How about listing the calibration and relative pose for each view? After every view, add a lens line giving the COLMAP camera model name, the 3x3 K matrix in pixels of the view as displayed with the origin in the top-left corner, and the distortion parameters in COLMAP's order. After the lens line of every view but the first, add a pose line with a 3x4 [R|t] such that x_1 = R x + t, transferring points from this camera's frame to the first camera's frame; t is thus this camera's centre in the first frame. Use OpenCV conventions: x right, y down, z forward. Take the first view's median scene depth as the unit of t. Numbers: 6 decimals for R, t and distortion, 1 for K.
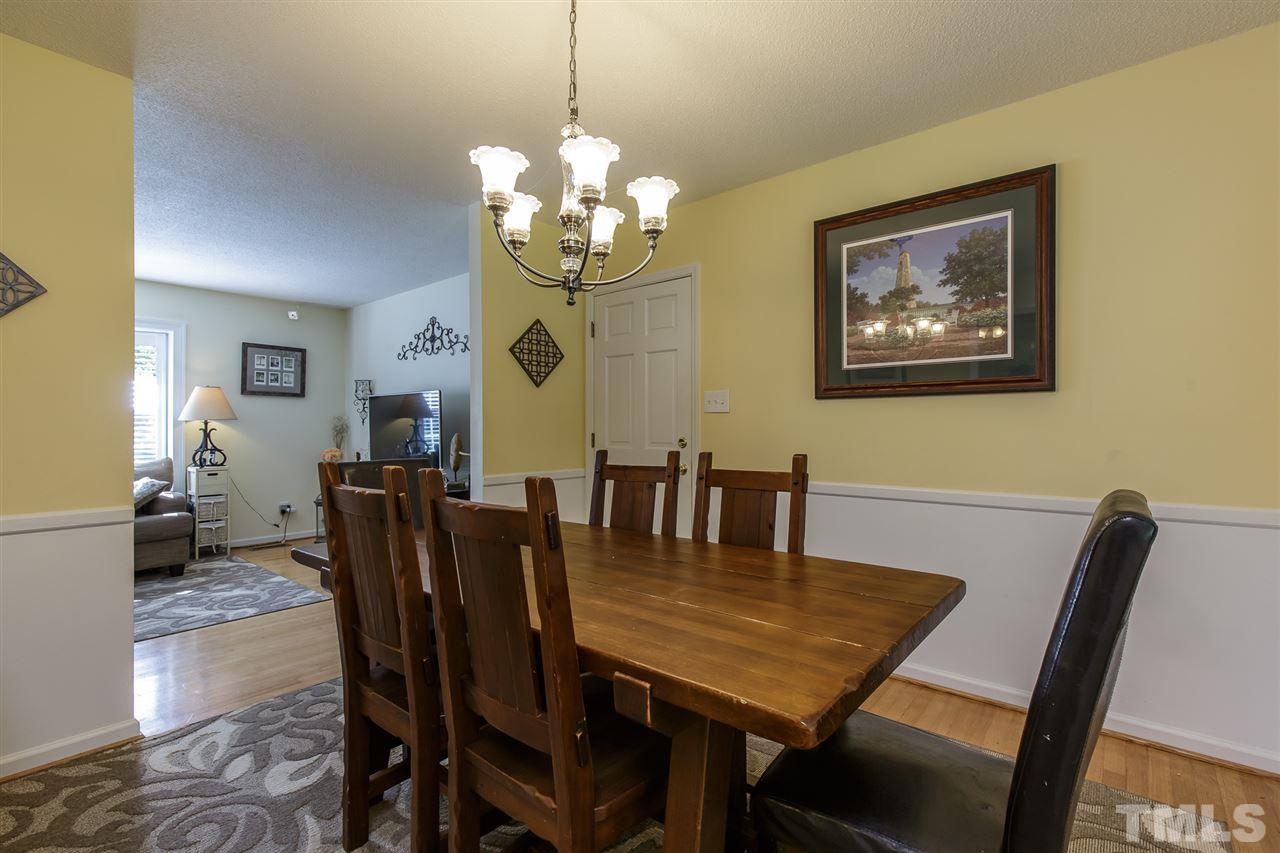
lens RADIAL K [[585.6, 0, 639.3], [0, 585.6, 427.9], [0, 0, 1]] dist [0.002629, 0.000095]
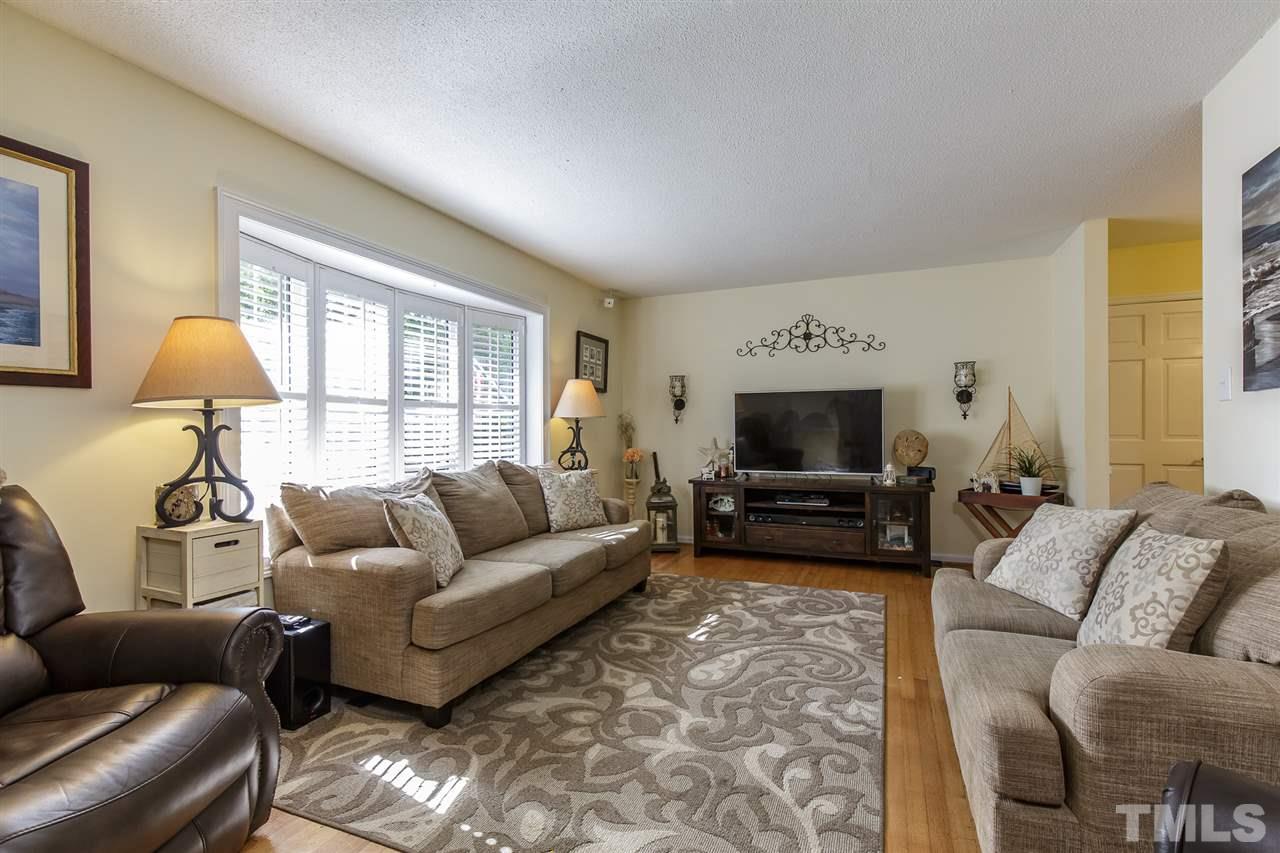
lens RADIAL K [[585.6, 0, 638.4], [0, 585.6, 430.9], [0, 0, 1]] dist [0.002629, 0.000095]
pose [[0.955623, -0.001782, 0.294585, -0.954760], [0.003164, 0.999986, -0.004217, 0.012488], [-0.294574, 0.004962, 0.955616, 0.138341]]
